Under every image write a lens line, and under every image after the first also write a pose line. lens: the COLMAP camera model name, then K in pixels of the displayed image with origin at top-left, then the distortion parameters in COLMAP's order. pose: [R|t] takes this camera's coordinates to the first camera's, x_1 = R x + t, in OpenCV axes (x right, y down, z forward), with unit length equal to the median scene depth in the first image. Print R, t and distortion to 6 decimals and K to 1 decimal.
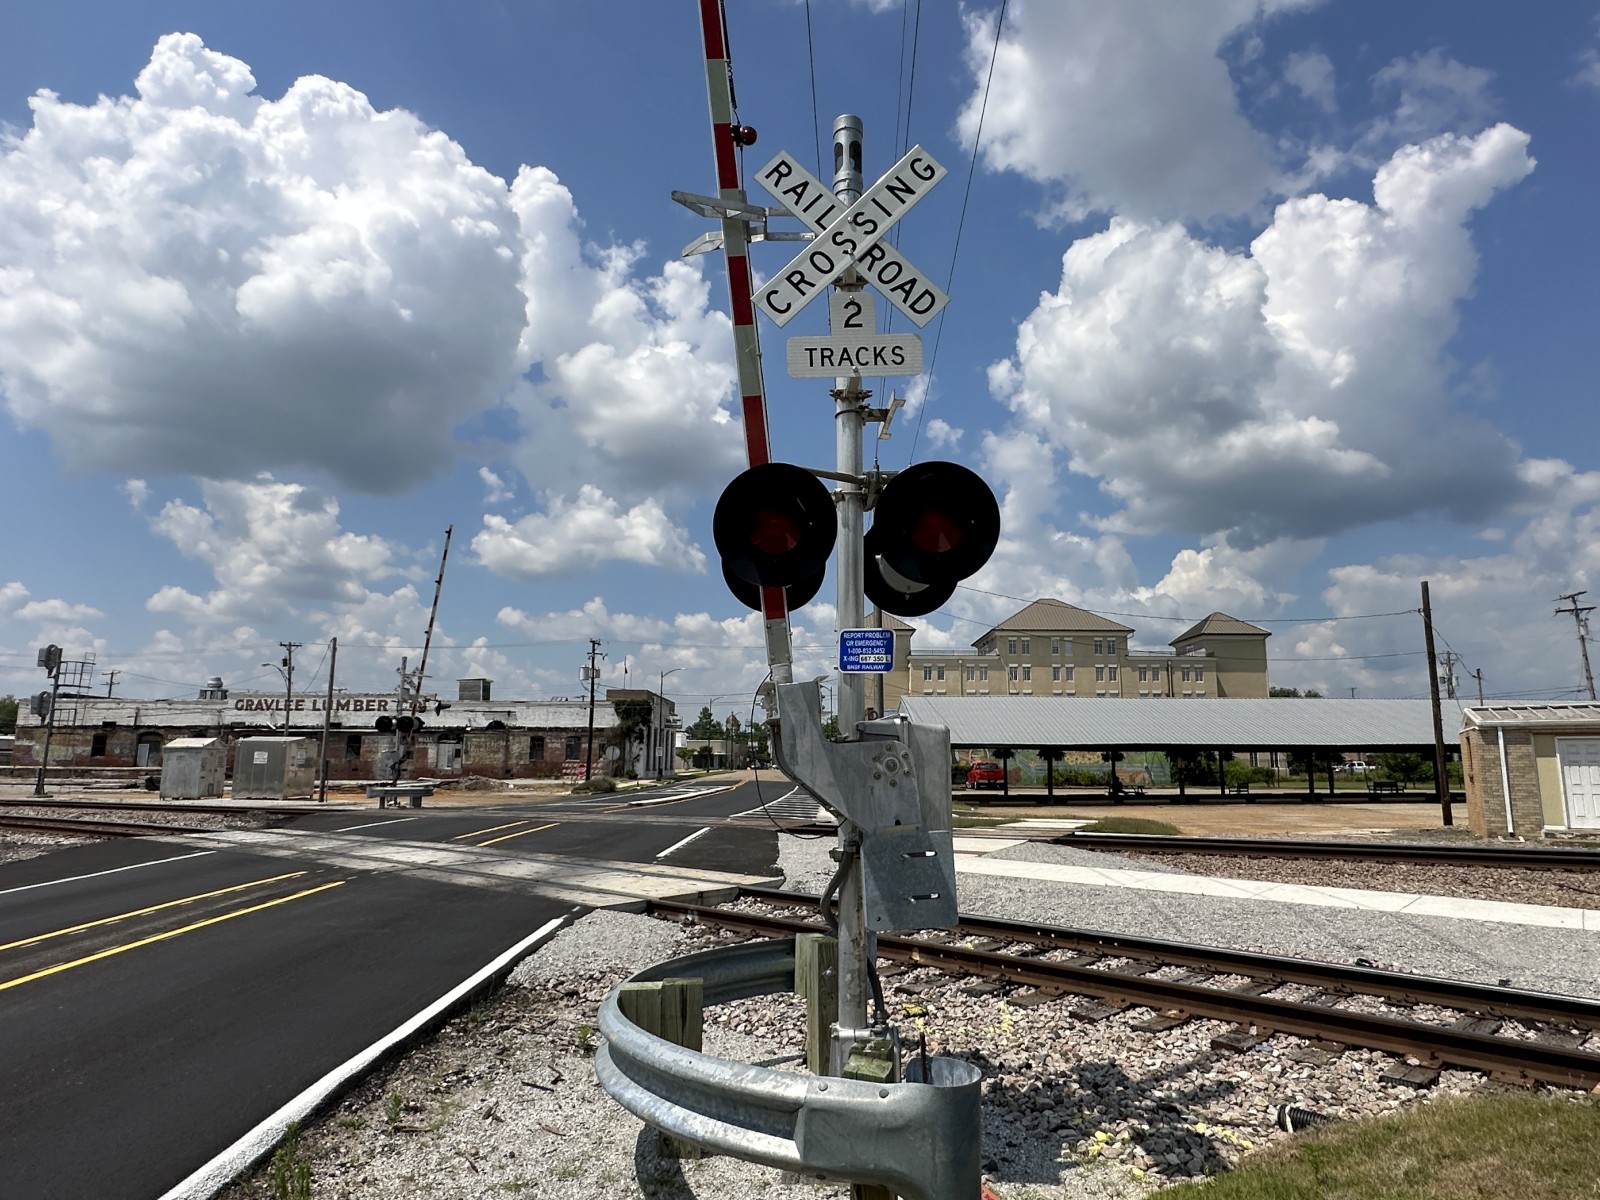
lens RADIAL K [[1096.3, 0, 829.7], [0, 1096.3, 607.4], [0, 0, 1]] dist [-0.008888, 0.006158]
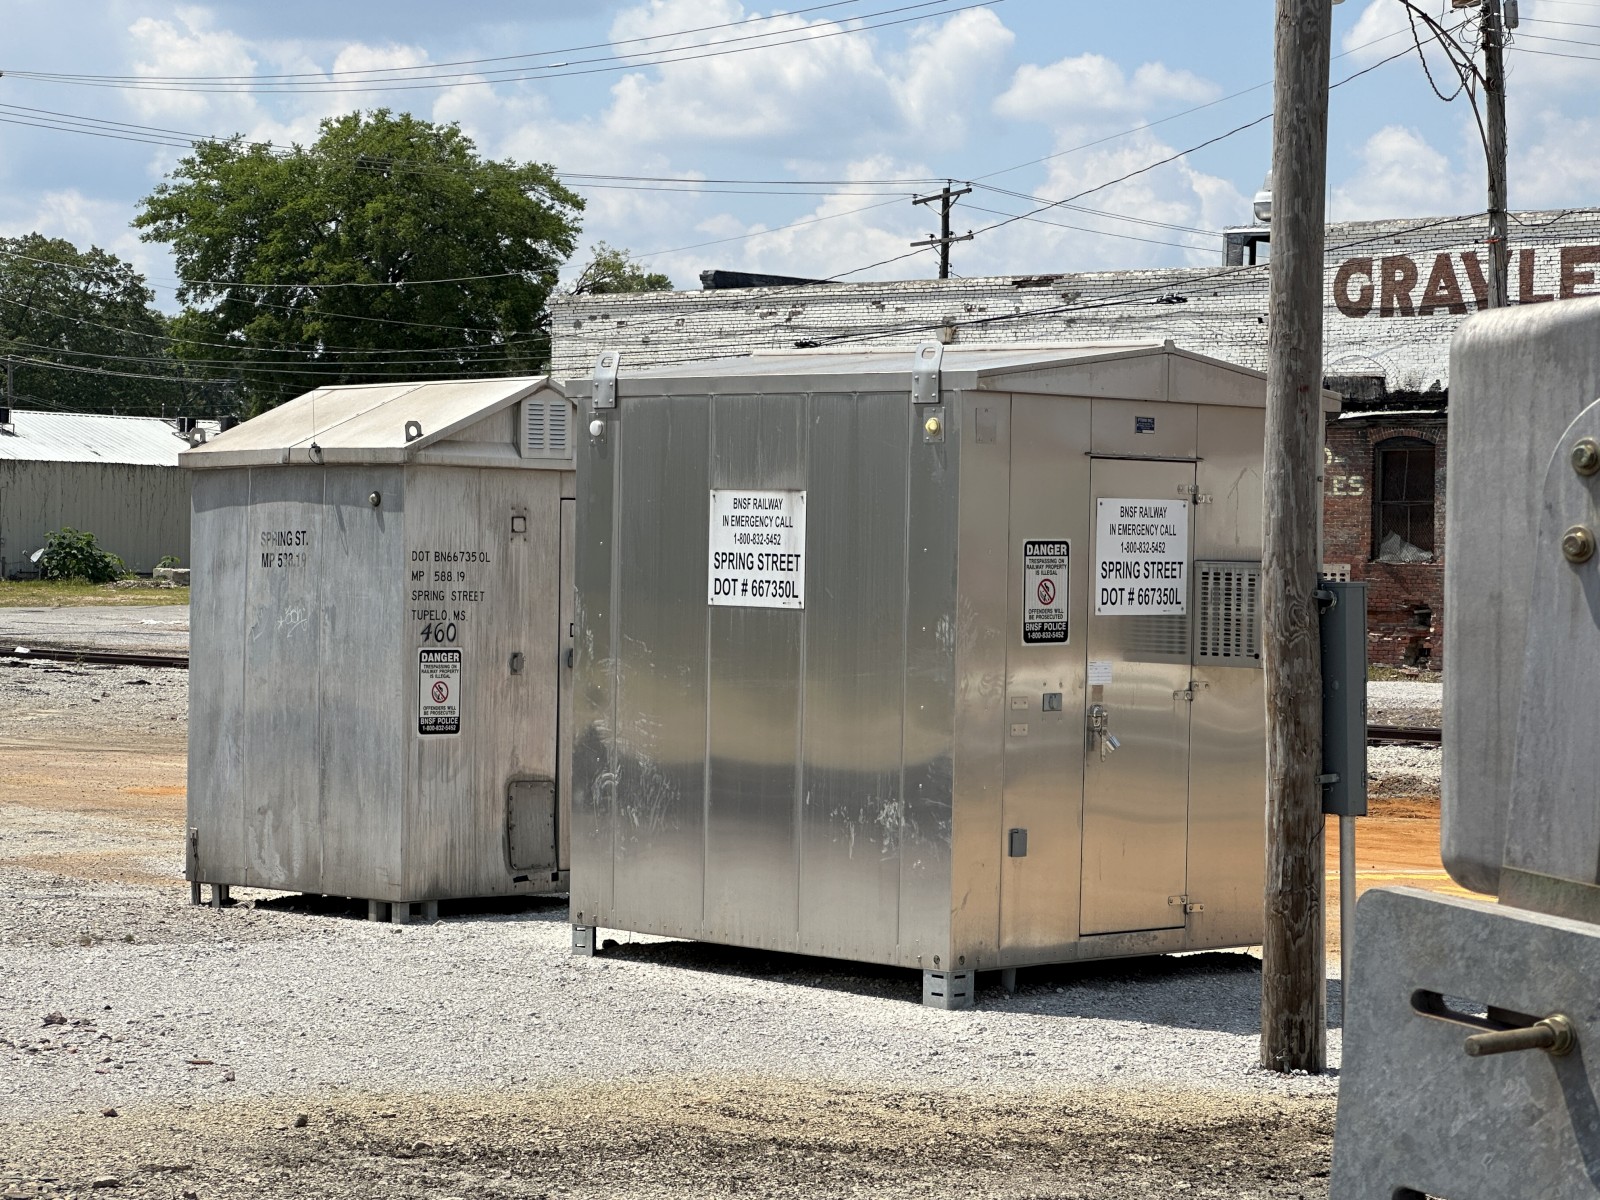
lens RADIAL K [[4094.8, 0, 798.4], [0, 4094.8, 601.0], [0, 0, 1]] dist [0.128492, 0.000000]
pose [[0.764585, 0.016084, -0.644322, -0.162517], [0.075964, 0.990472, 0.114866, 0.060551], [0.640031, -0.136770, 0.756078, 0.435237]]
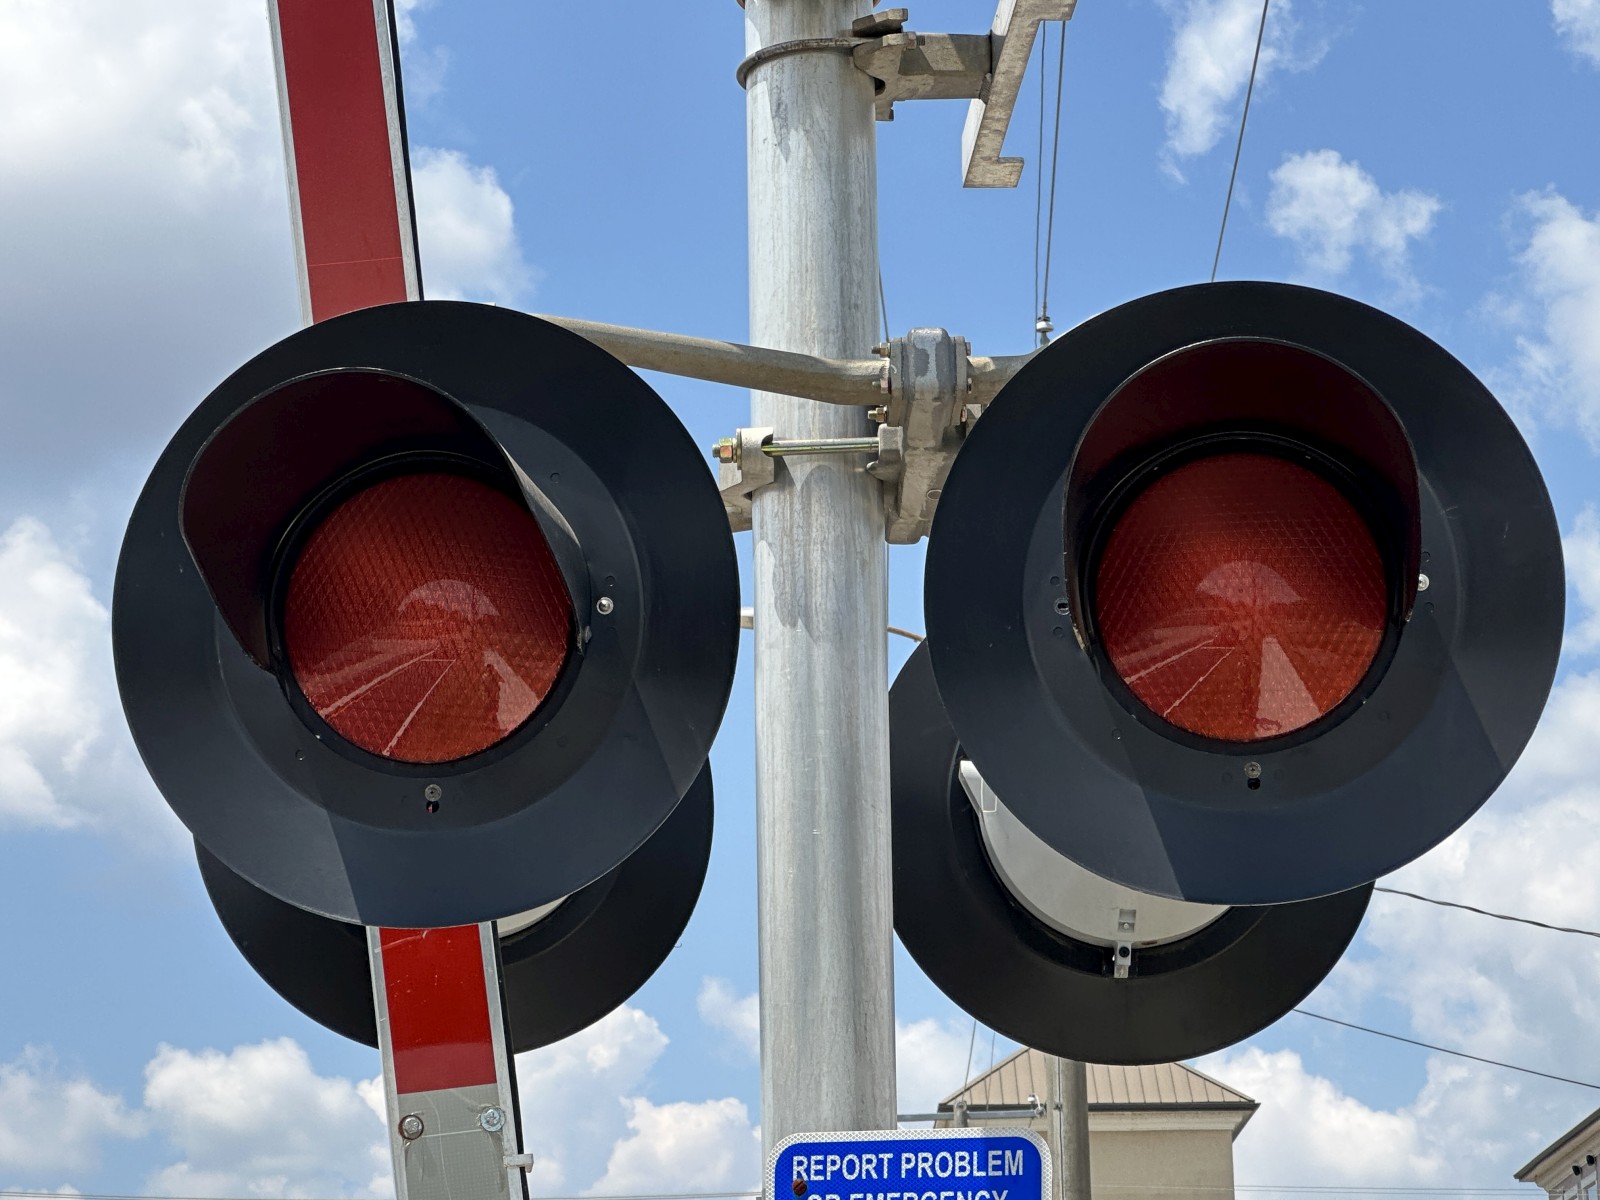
lens RADIAL K [[4877.3, 0, 804.7], [0, 4877.3, 529.5], [0, 0, 1]] dist [0.283920, 0.000000]
pose [[0.999837, -0.014330, -0.010943, 0.004704], [0.013202, 0.995194, -0.097024, -0.000547], [0.012281, 0.096864, 0.995222, 0.019949]]
